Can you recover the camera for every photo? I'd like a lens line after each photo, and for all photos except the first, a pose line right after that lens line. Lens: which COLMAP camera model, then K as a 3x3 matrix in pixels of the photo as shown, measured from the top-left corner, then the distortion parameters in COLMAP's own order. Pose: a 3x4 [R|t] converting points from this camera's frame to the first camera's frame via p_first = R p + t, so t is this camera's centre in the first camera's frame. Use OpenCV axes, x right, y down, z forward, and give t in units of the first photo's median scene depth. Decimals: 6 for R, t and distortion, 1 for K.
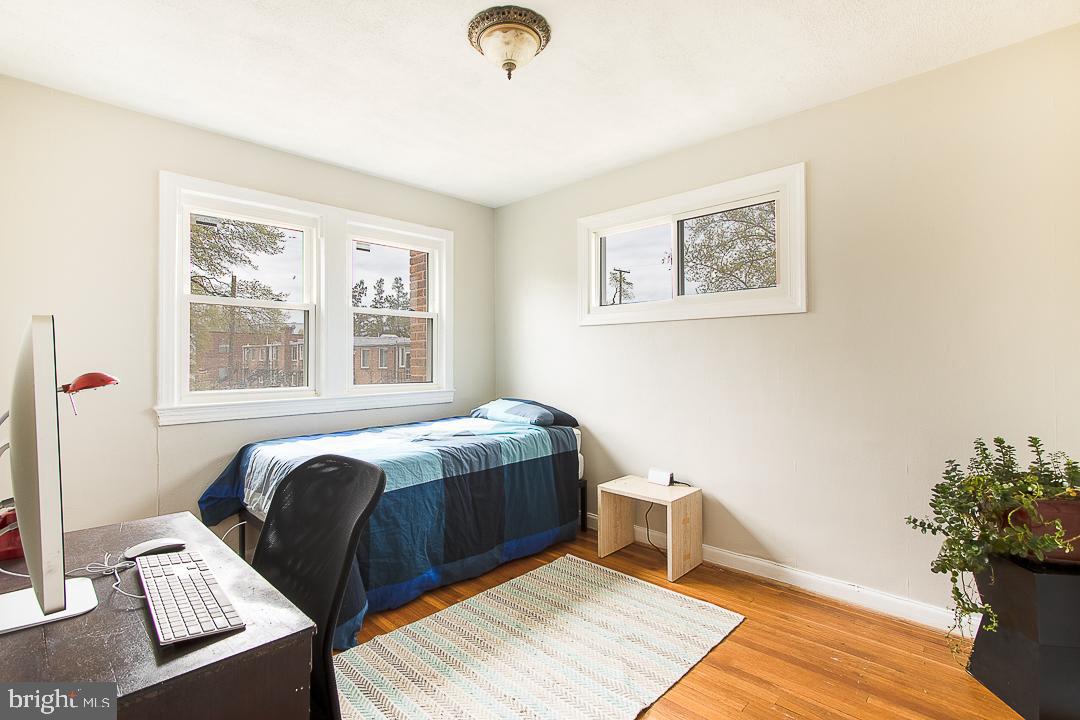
lens RADIAL K [[512.7, 0, 530.3], [0, 512.7, 355.1], [0, 0, 1]] dist [-0.004879, 0.001248]
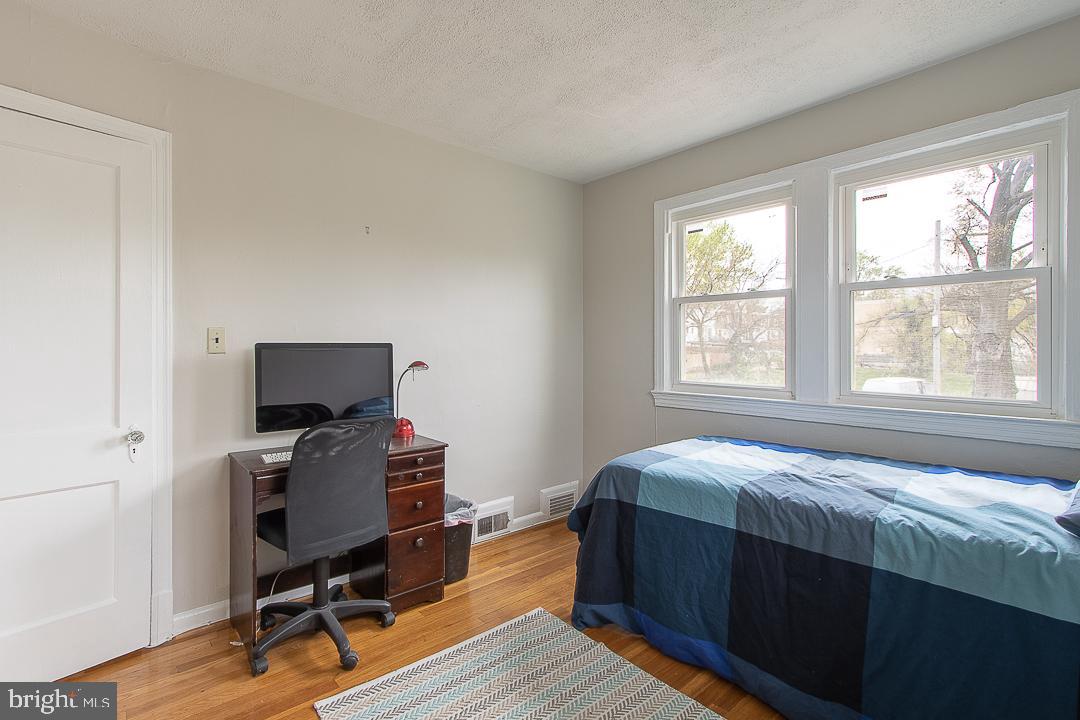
lens RADIAL K [[512.7, 0, 530.3], [0, 512.7, 355.1], [0, 0, 1]] dist [-0.004879, 0.001248]
pose [[-0.090686, 0.014772, -0.995770, 0.542435], [0.004078, 0.999887, 0.014461, -0.006170], [0.995871, -0.002749, -0.090736, 0.789925]]
